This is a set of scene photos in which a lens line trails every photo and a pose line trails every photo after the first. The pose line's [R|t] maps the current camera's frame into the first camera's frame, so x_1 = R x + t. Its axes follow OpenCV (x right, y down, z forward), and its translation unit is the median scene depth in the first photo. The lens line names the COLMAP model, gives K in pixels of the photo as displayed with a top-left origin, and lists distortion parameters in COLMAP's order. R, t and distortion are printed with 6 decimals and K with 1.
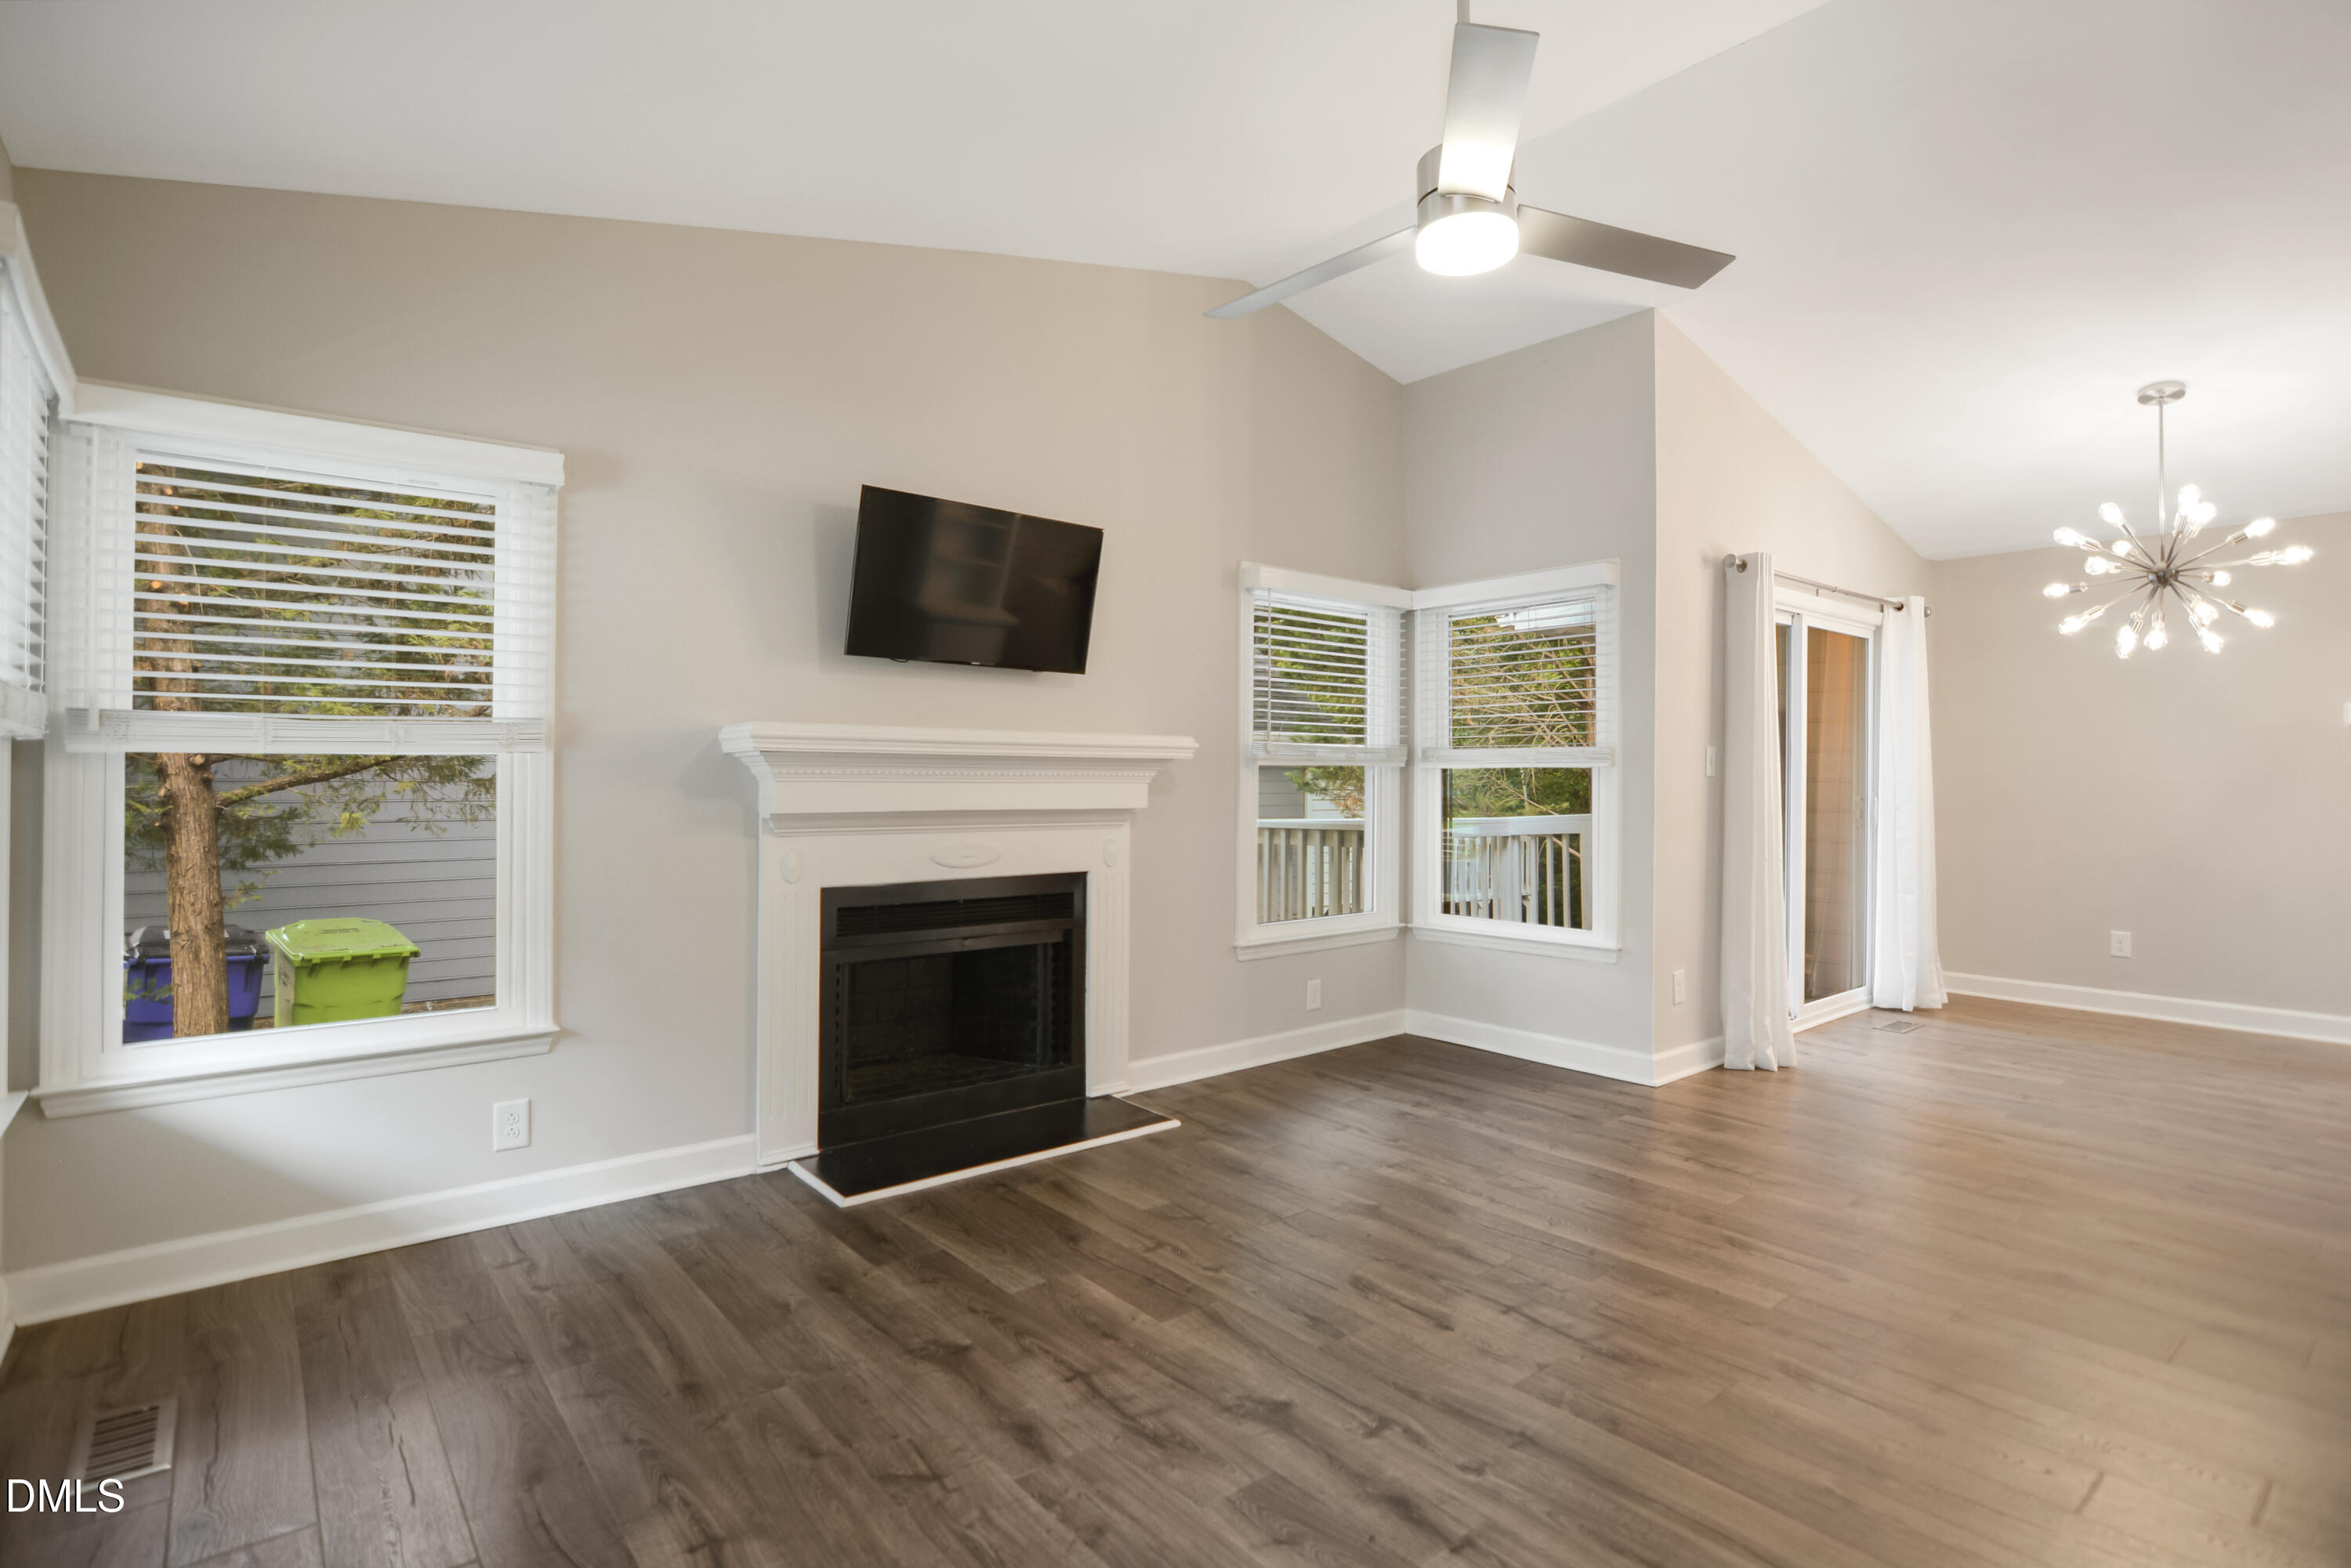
lens RADIAL K [[1149.9, 0, 1160.2], [0, 1149.9, 781.6], [0, 0, 1]] dist [-0.018687, 0.000413]
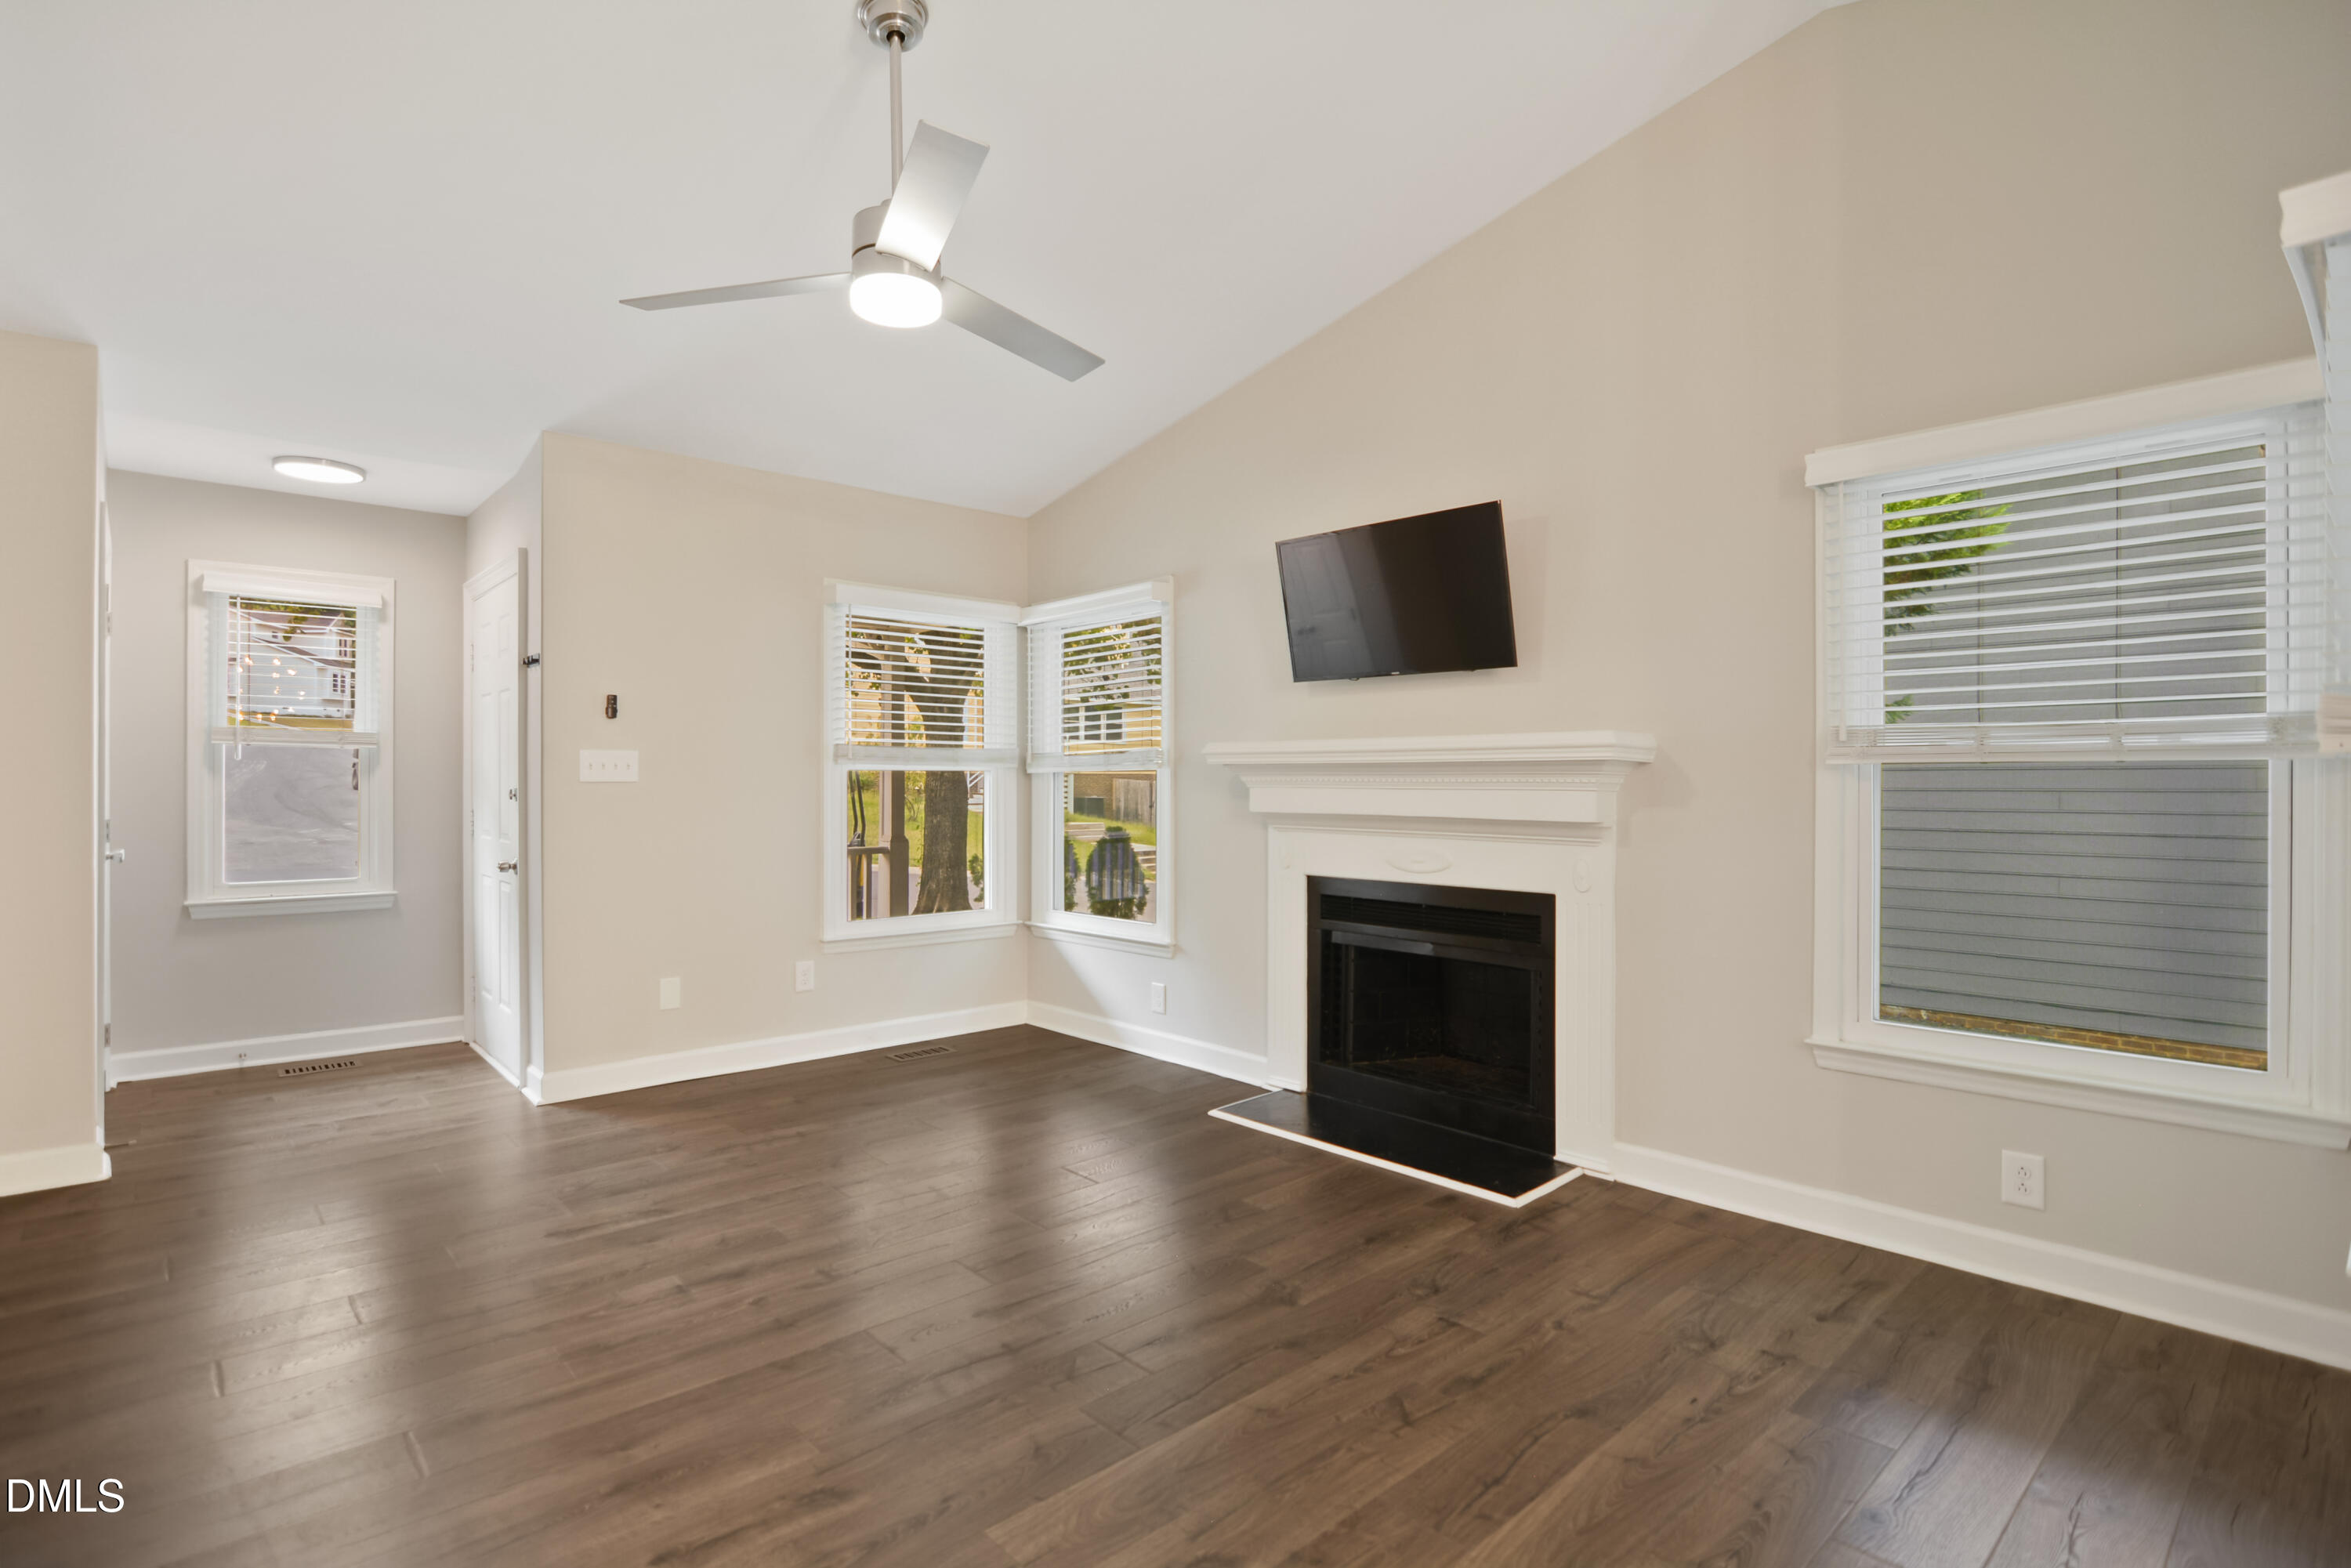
lens RADIAL K [[1149.9, 0, 1165.4], [0, 1149.9, 782.1], [0, 0, 1]] dist [-0.018687, 0.000413]
pose [[0.052337, -0.006077, -0.998611, 0.909315], [-0.006990, 0.999955, -0.006451, 0.002898], [0.998605, 0.007318, 0.052292, 0.781493]]
